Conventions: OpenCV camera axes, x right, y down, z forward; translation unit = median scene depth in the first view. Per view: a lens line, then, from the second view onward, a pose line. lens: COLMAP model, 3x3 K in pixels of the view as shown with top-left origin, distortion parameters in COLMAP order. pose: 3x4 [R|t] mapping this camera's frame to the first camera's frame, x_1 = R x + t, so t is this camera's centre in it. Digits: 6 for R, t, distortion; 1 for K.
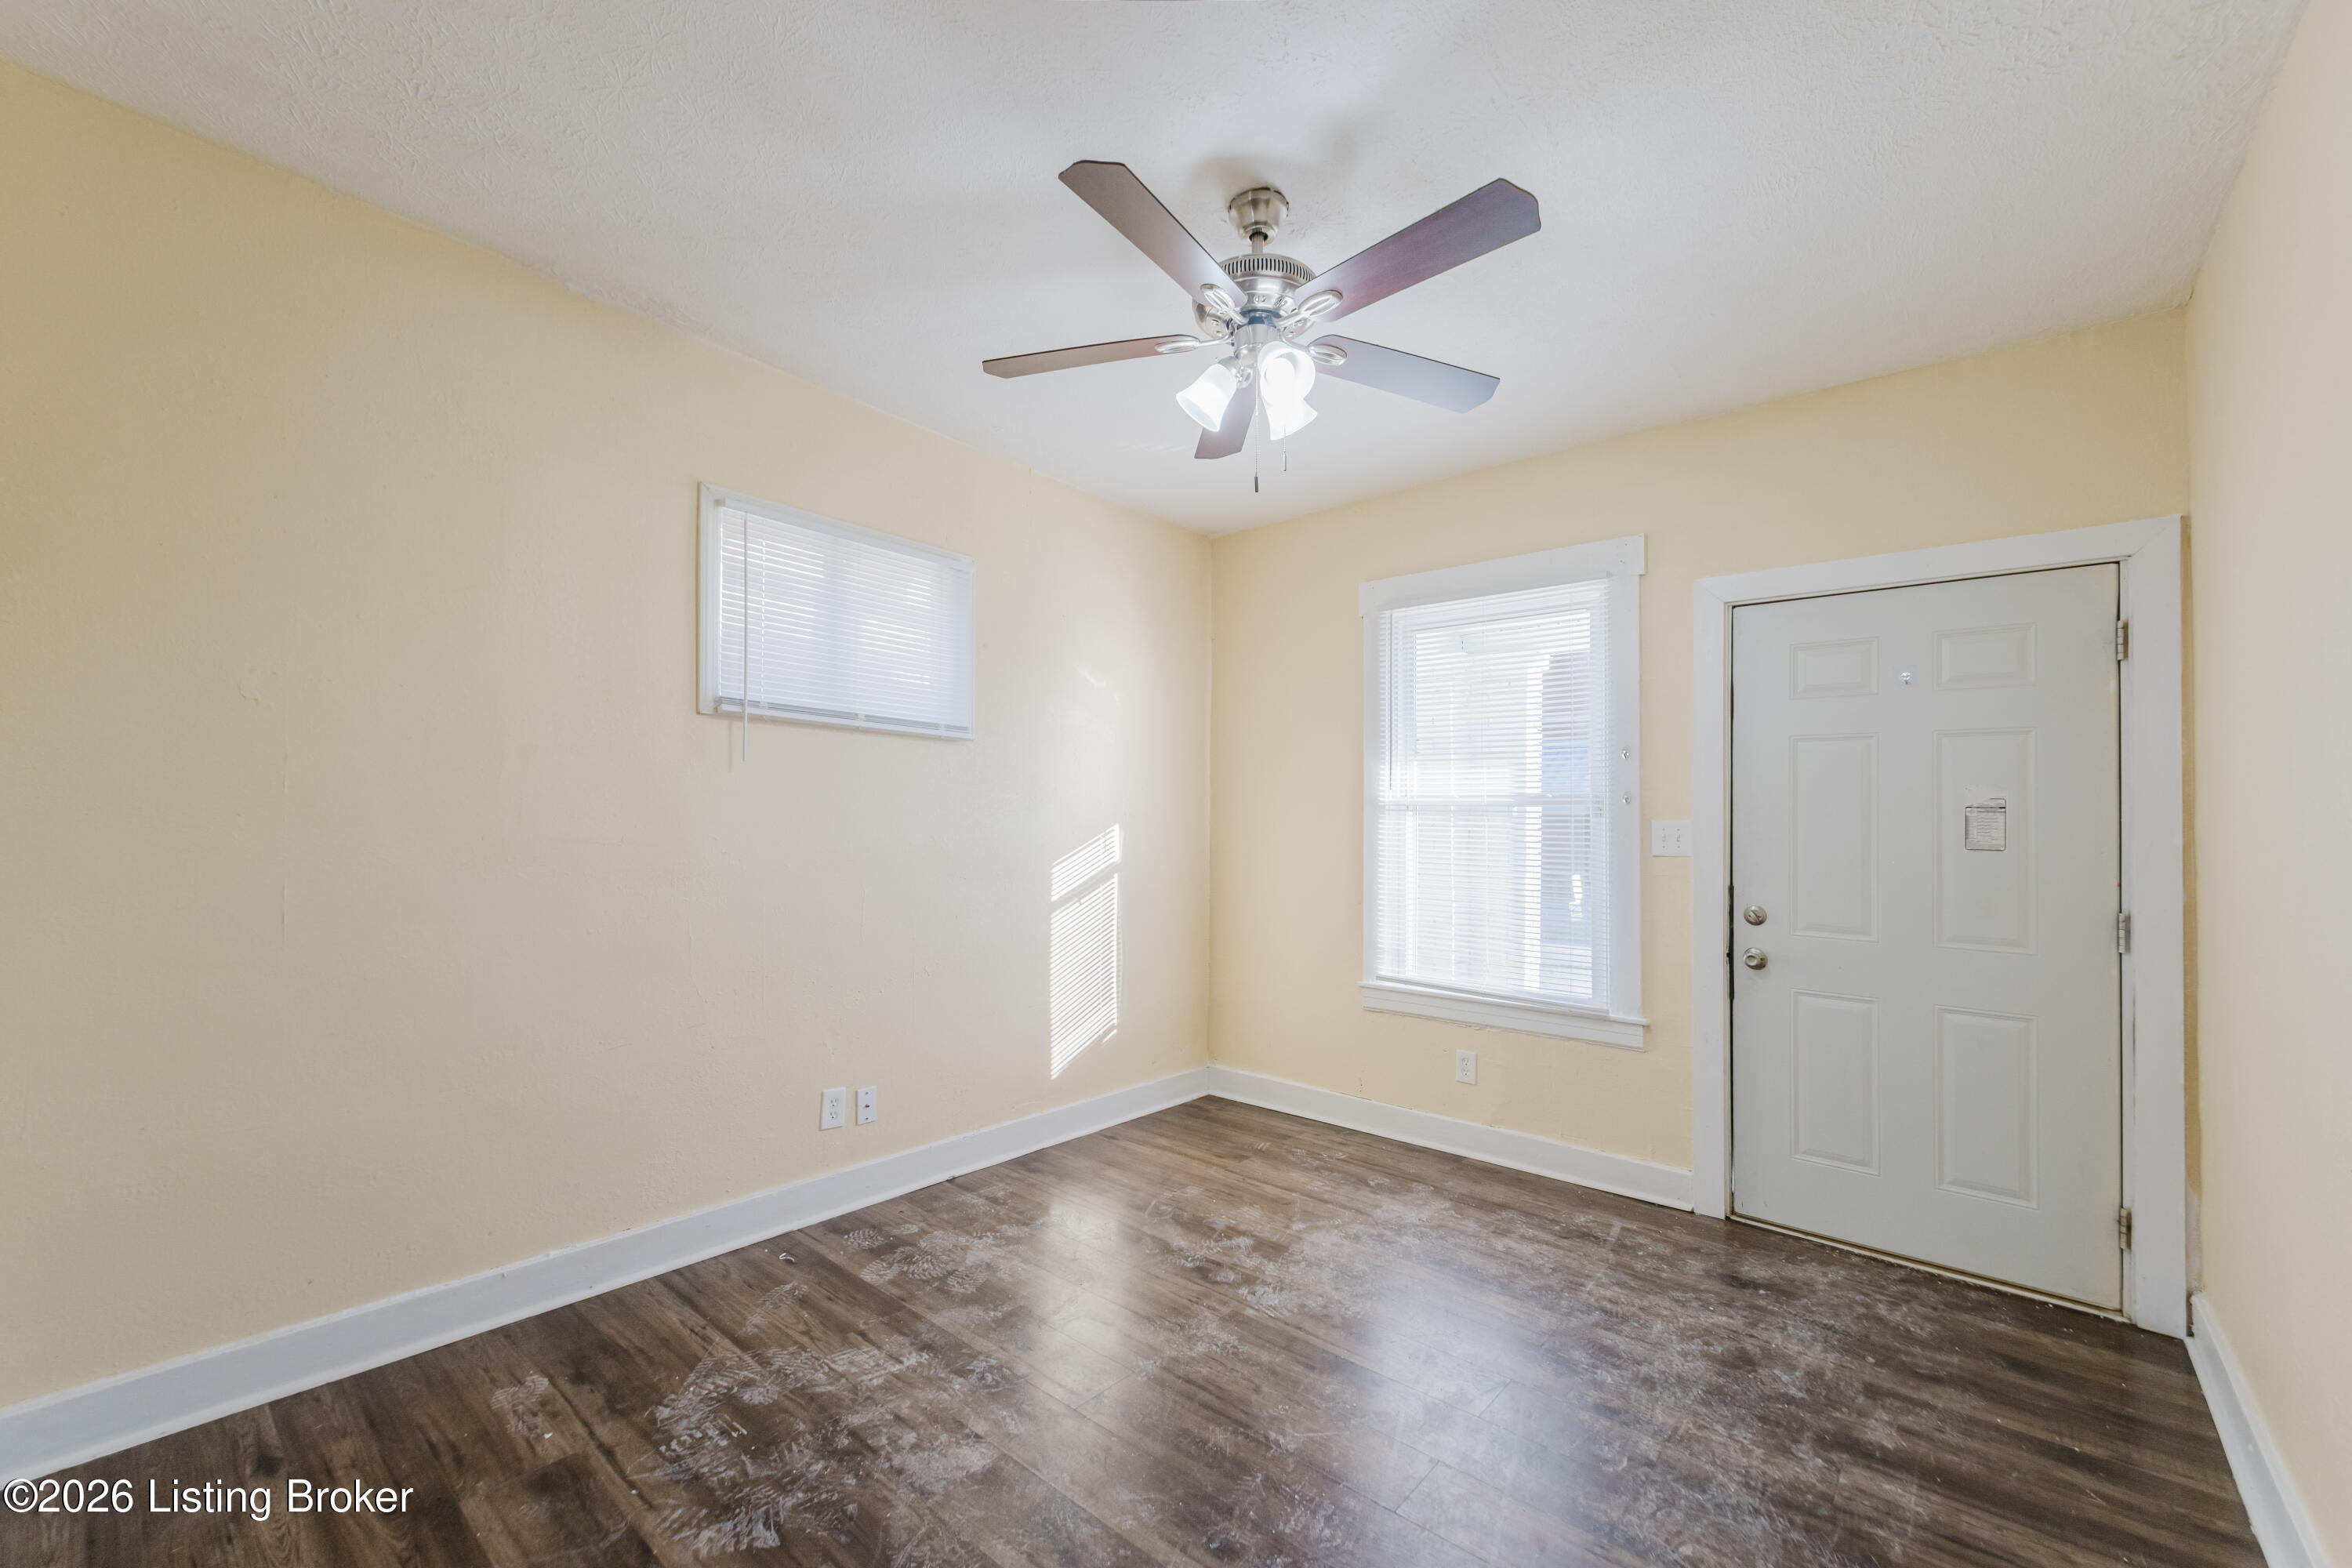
lens RADIAL K [[942.9, 0, 1165.3], [0, 942.9, 790.1], [0, 0, 1]] dist [0.010103, -0.000136]
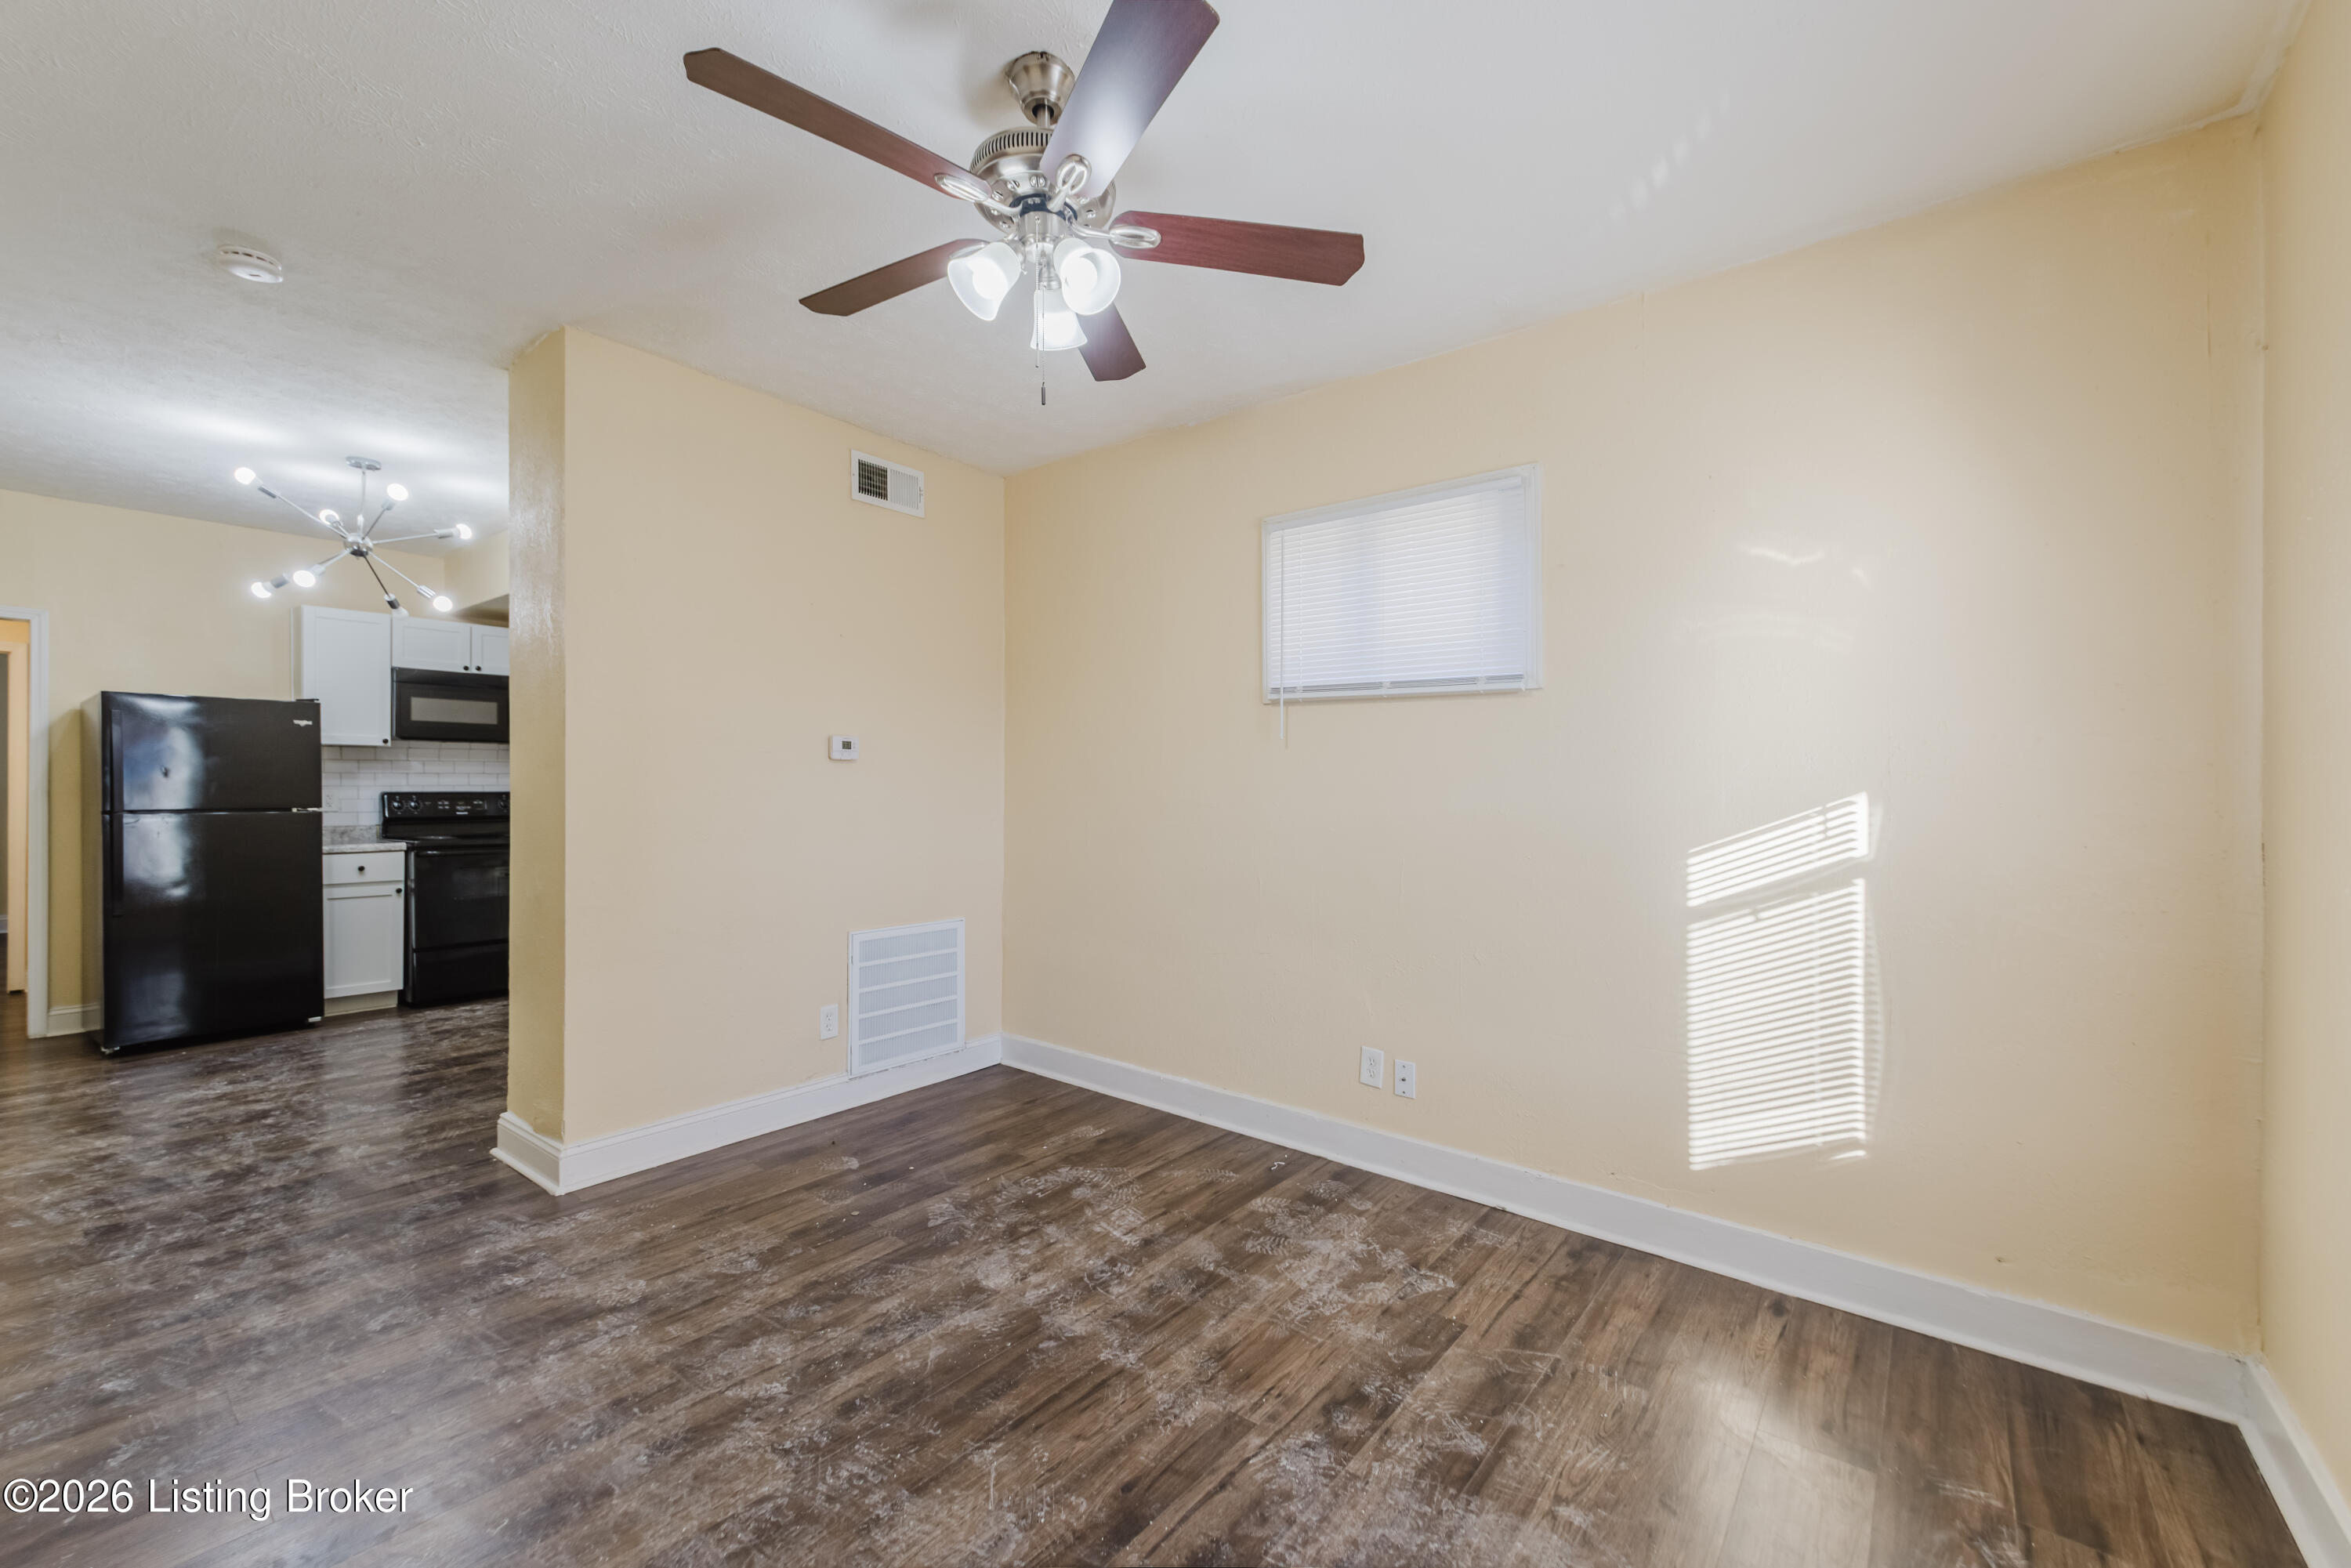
lens RADIAL K [[942.5, 0, 1165.6], [0, 942.5, 799.7], [0, 0, 1]] dist [0.010103, -0.000136]
pose [[0.039975, -0.004138, -0.999192, 0.710426], [0.025672, 0.999666, -0.003113, 0.043687], [0.998871, -0.025527, 0.040068, 0.781812]]
